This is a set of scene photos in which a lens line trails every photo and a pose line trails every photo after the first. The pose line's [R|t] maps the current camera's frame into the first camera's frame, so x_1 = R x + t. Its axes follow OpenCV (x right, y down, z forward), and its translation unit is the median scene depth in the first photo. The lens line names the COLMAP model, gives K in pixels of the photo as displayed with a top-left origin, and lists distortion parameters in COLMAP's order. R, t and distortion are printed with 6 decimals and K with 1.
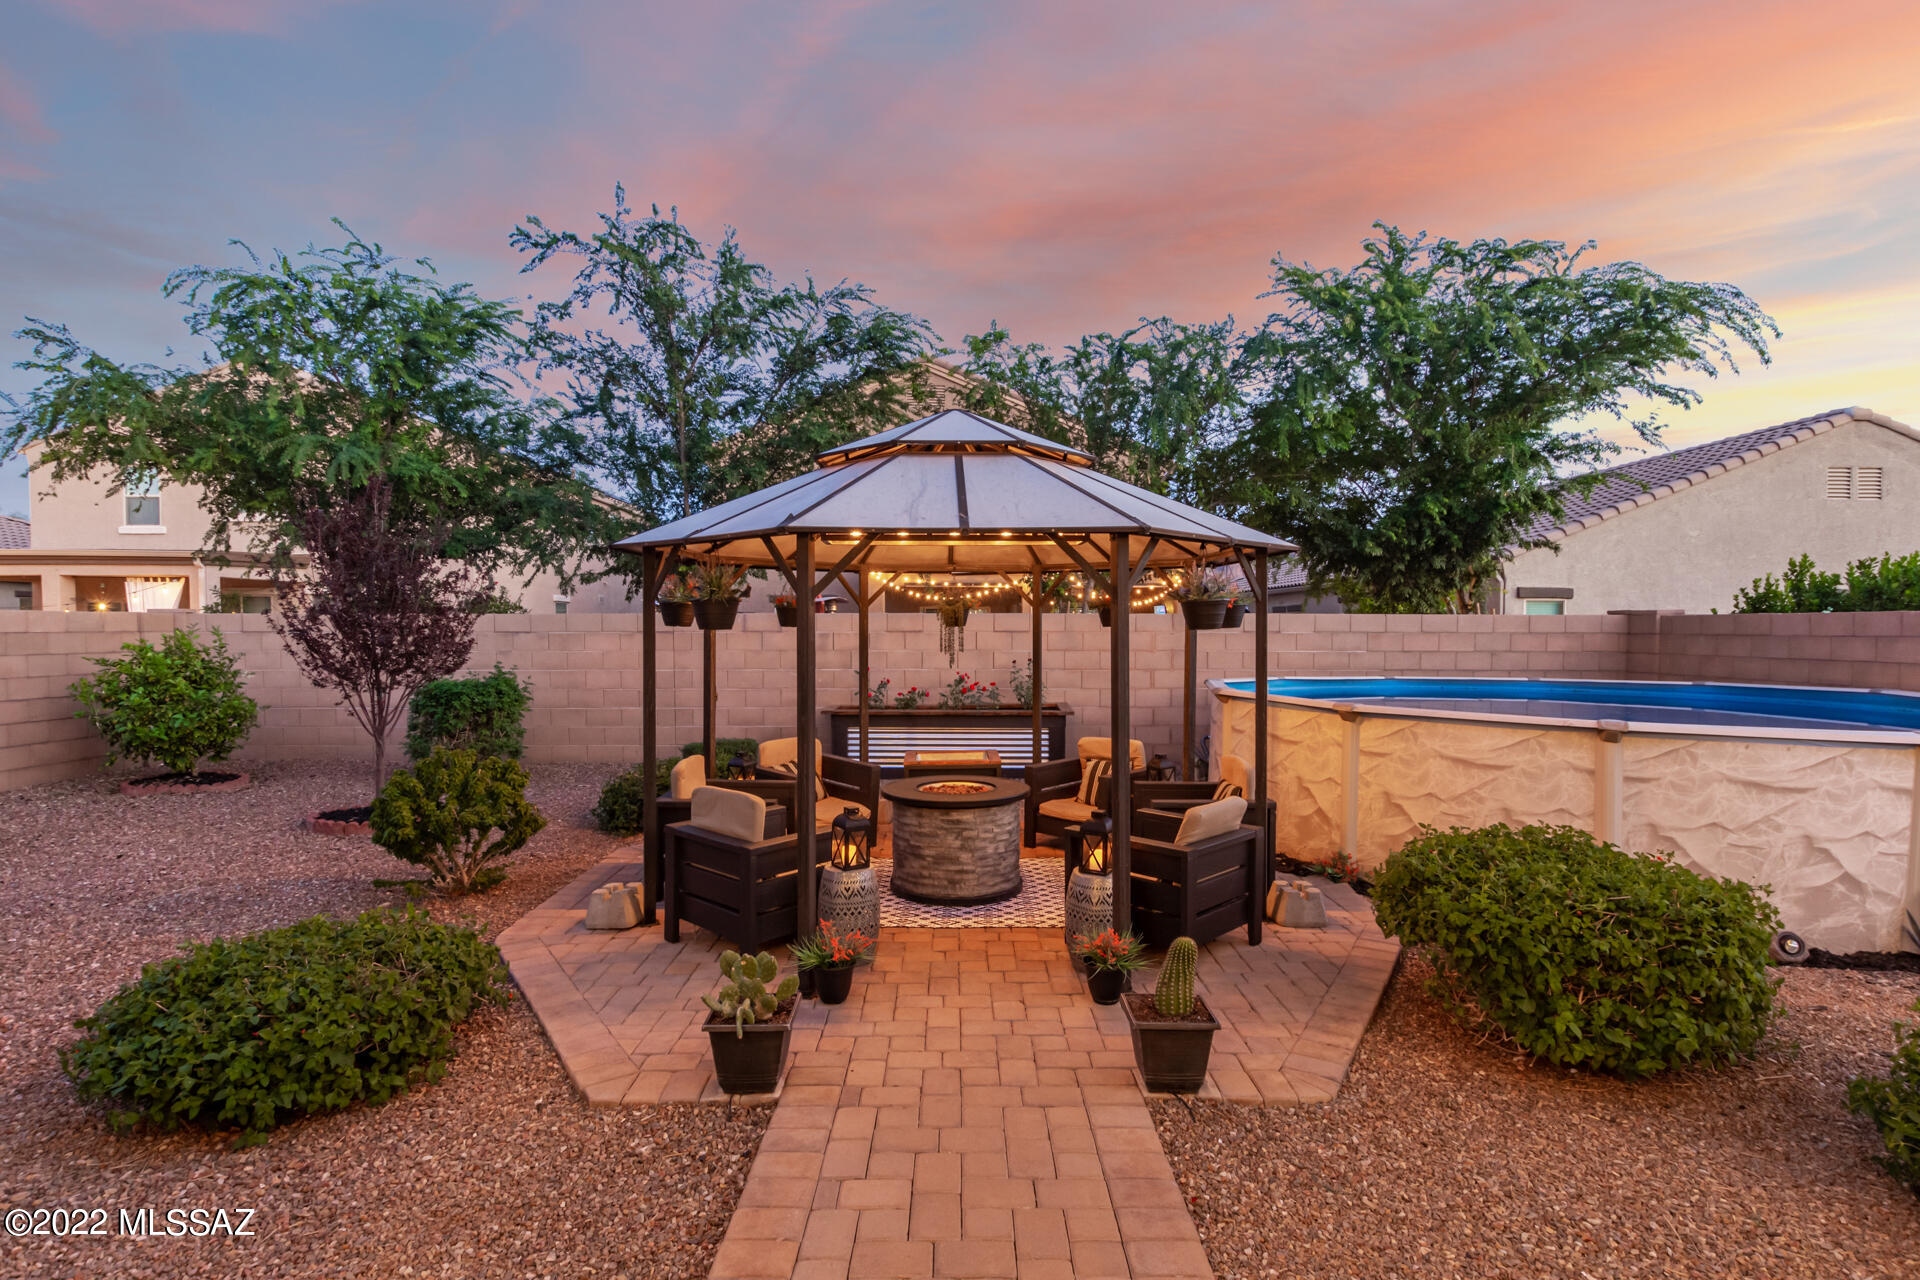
lens RADIAL K [[950.3, 0, 963.2], [0, 950.3, 642.0], [0, 0, 1]] dist [0.020965, -0.007895]
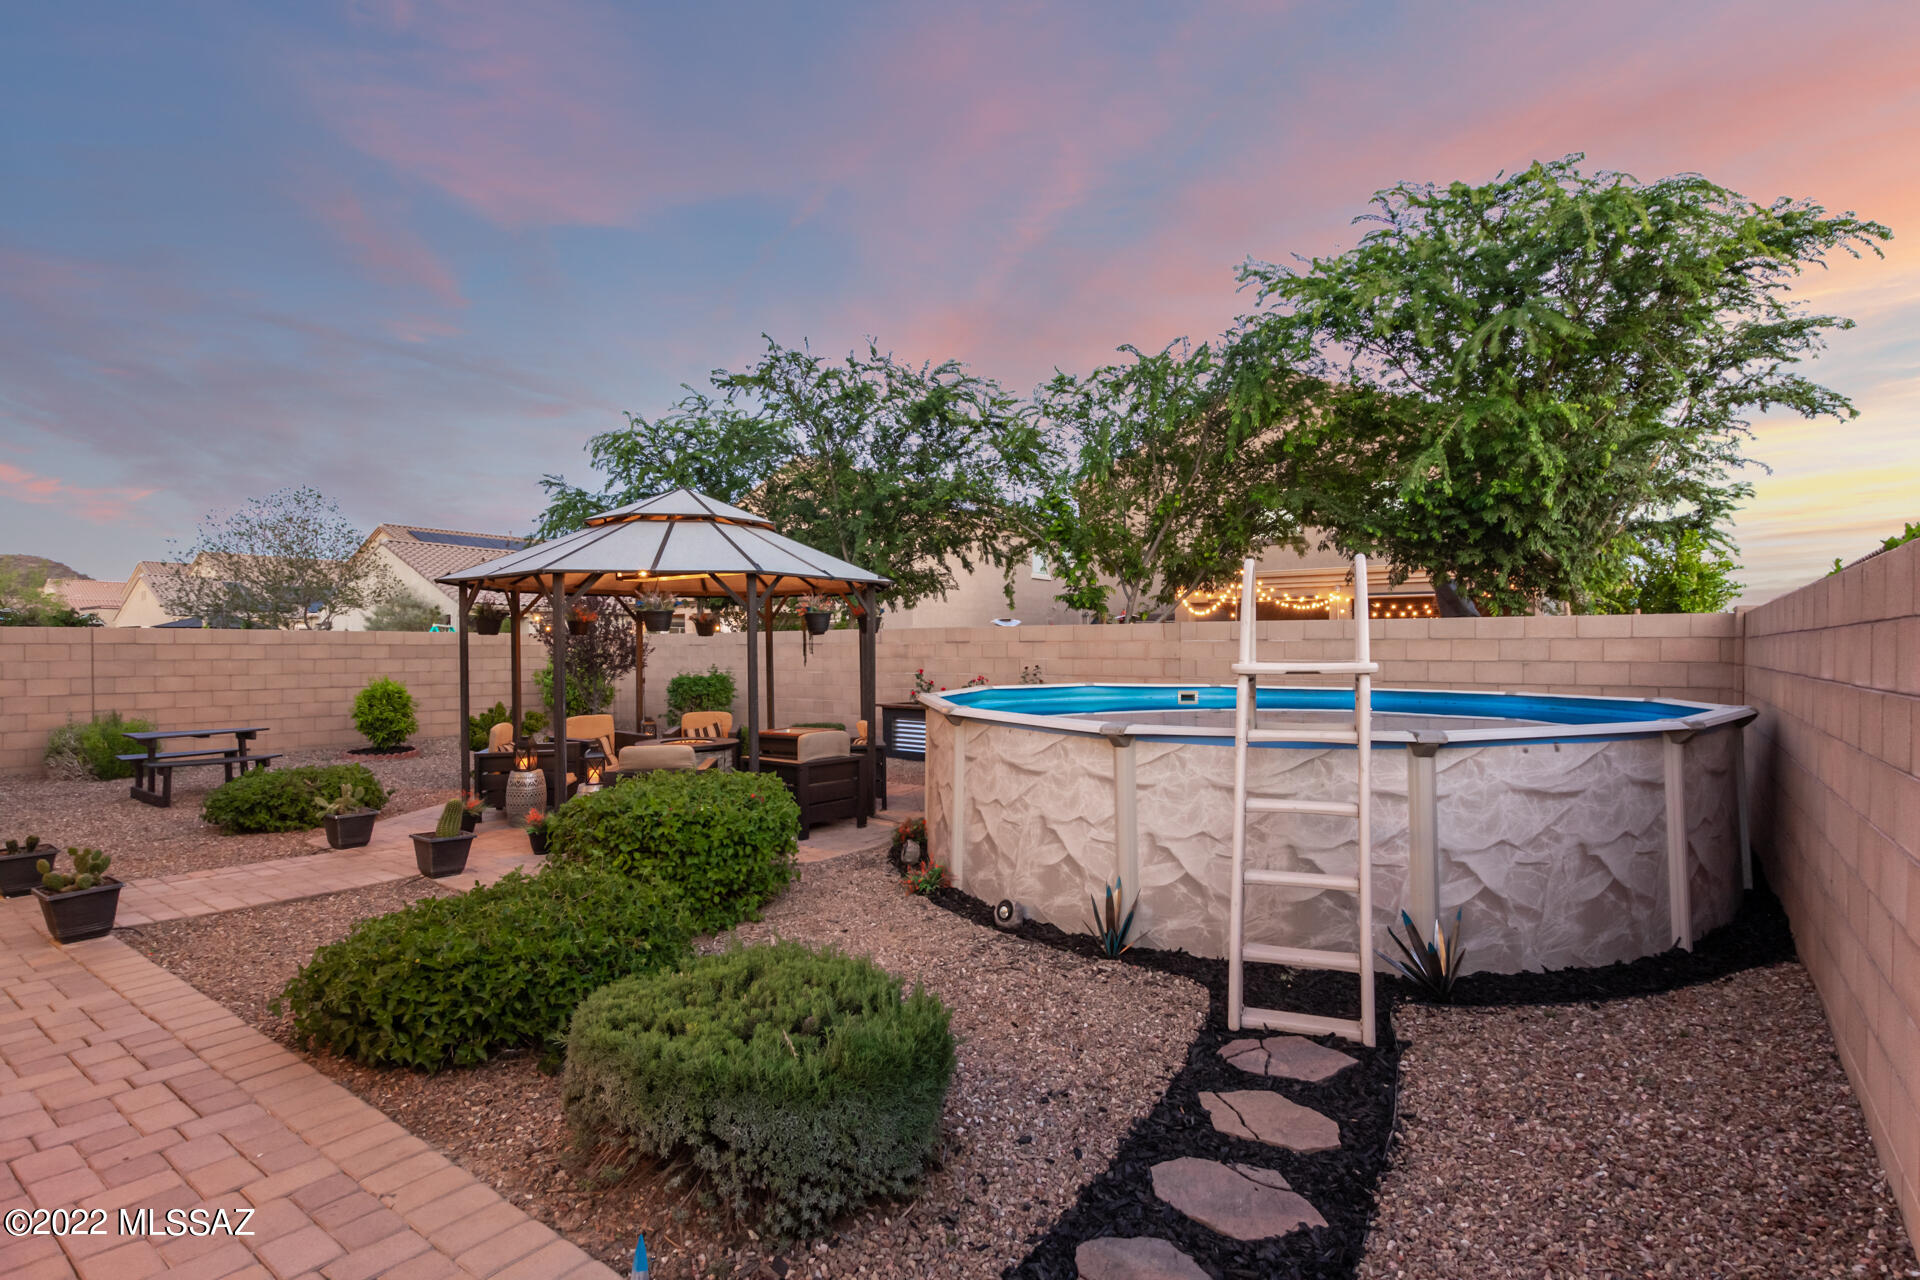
lens RADIAL K [[950.3, 0, 971.3], [0, 950.3, 659.7], [0, 0, 1]] dist [0.020965, -0.007895]
pose [[0.791069, 0.003349, -0.611718, 0.795059], [-0.006075, 0.999979, -0.002382, 0.016252], [0.611697, 0.005601, 0.791072, 0.061580]]
